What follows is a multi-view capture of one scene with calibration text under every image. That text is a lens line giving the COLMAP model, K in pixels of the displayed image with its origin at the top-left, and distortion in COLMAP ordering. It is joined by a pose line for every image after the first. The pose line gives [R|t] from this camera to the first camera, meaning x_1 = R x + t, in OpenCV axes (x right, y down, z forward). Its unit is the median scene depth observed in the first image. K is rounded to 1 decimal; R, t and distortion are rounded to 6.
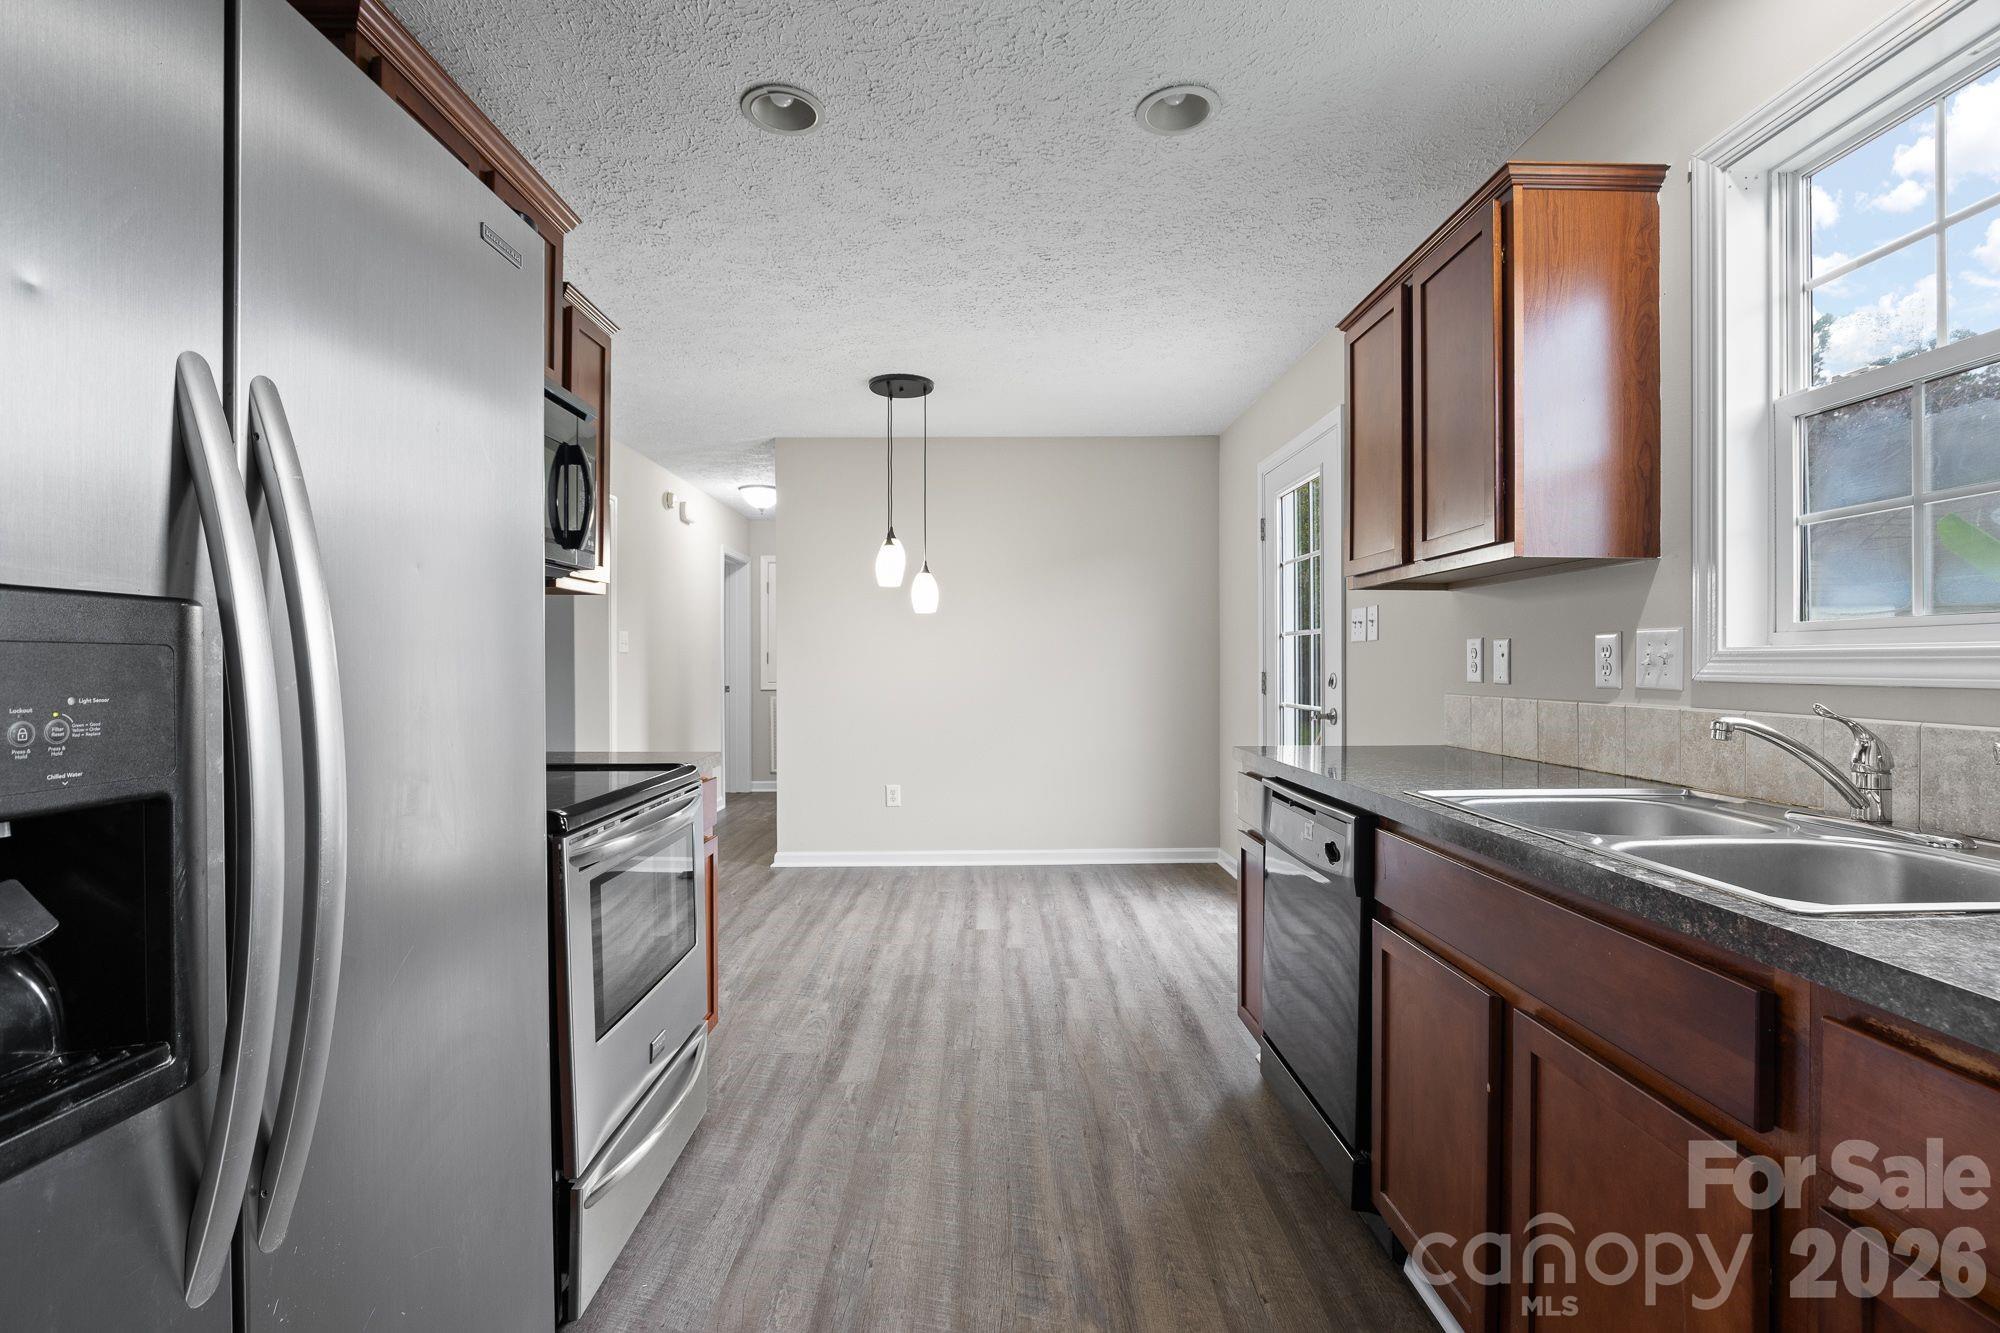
lens RADIAL K [[918.1, 0, 1000.0], [0, 918.1, 666.5], [0, 0, 1]] dist [-0.010510, 0.000245]
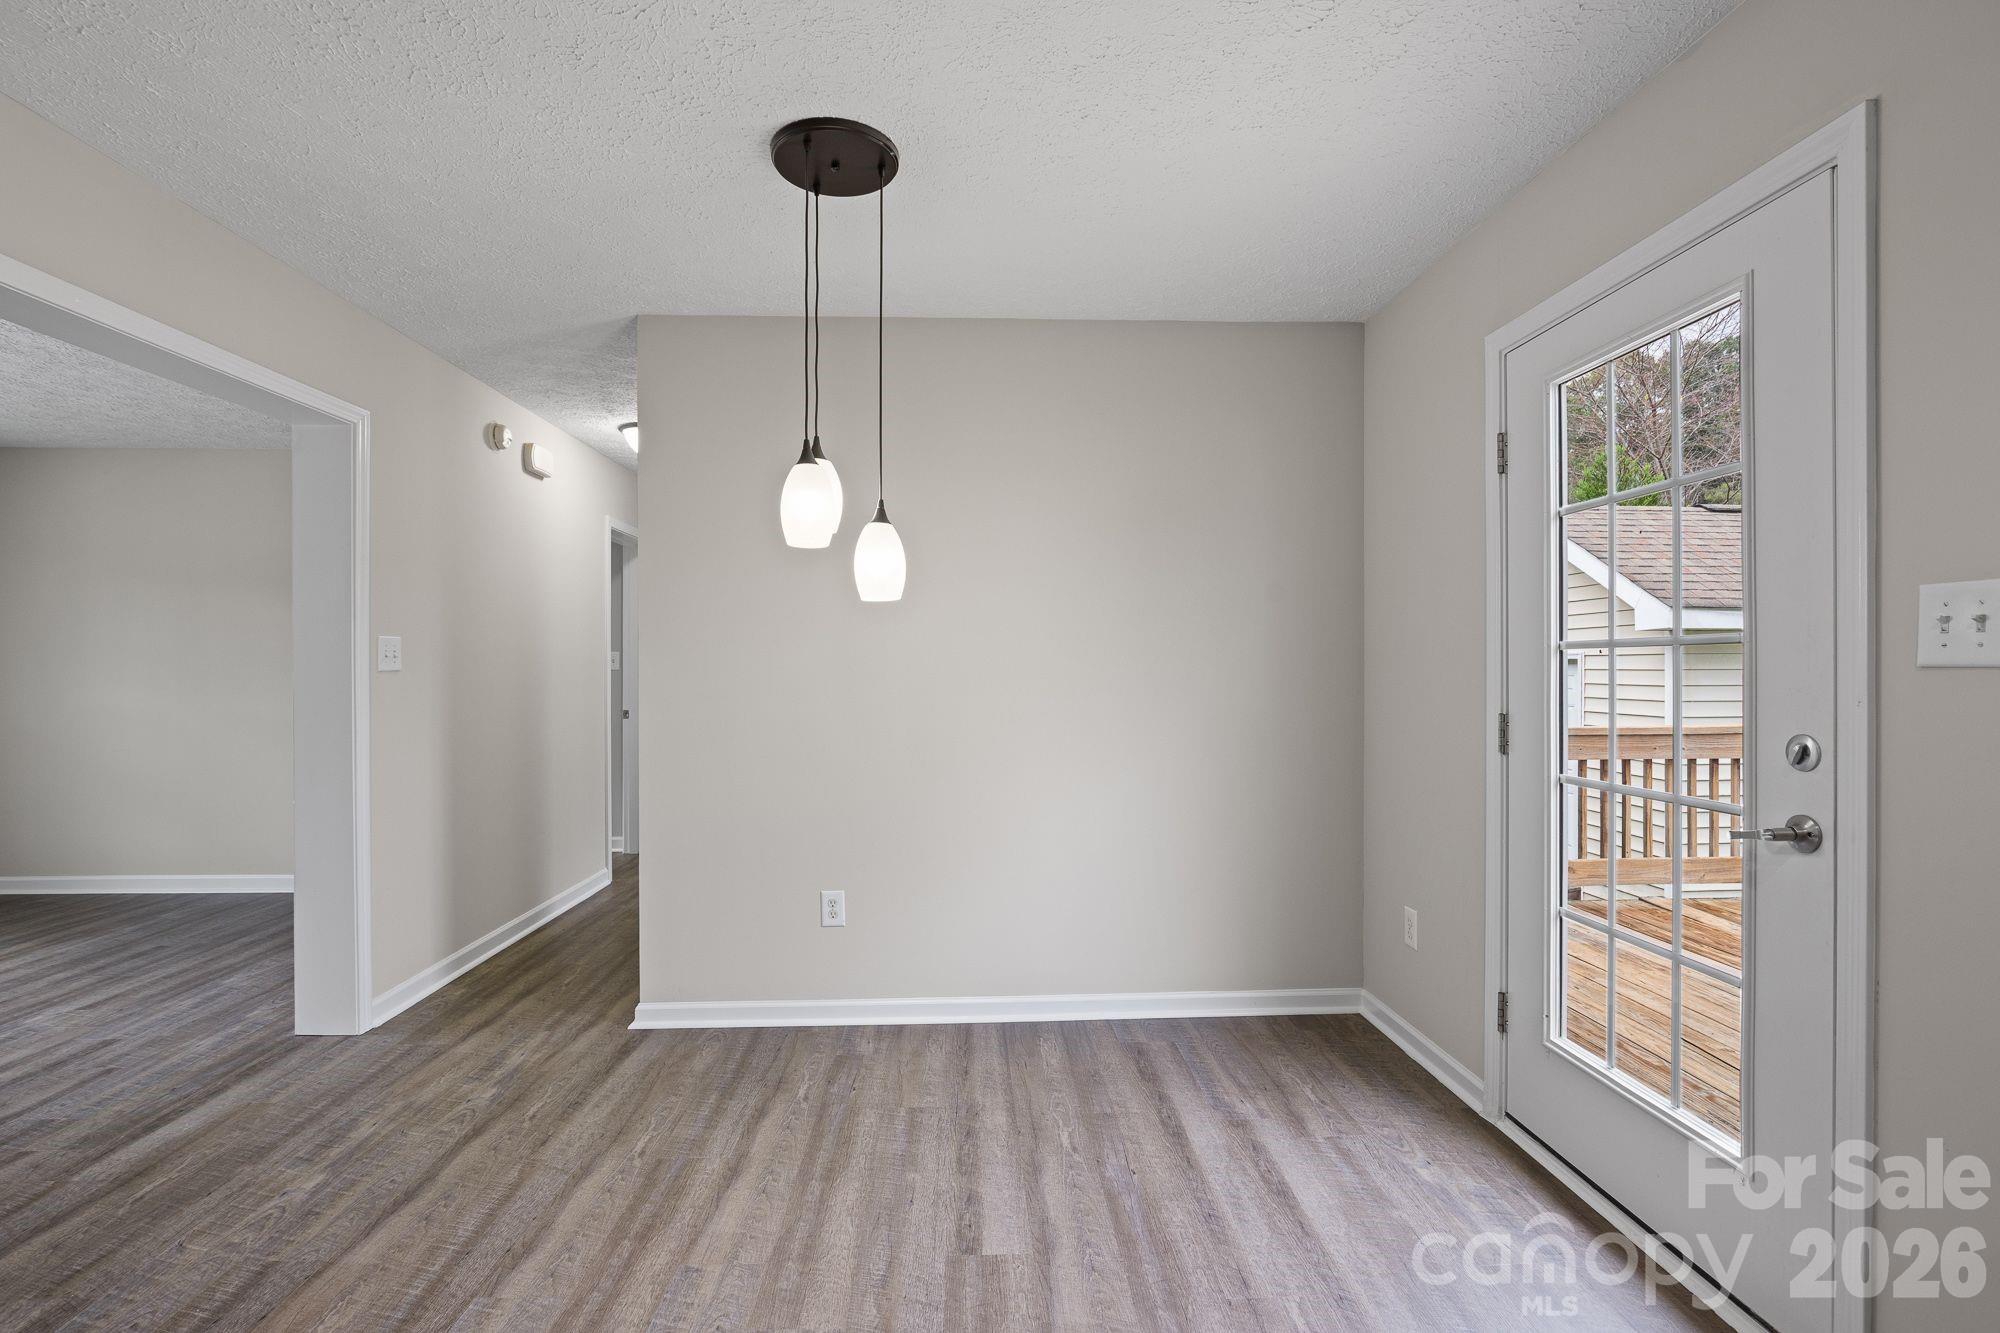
lens RADIAL K [[918.1, 0, 1000.0], [0, 918.1, 666.5], [0, 0, 1]] dist [-0.010510, 0.000245]
pose [[0.999605, 0.001195, 0.028076, -0.027664], [-0.001021, 0.999980, -0.006233, -0.018226], [-0.028083, 0.006202, 0.999586, 0.461918]]
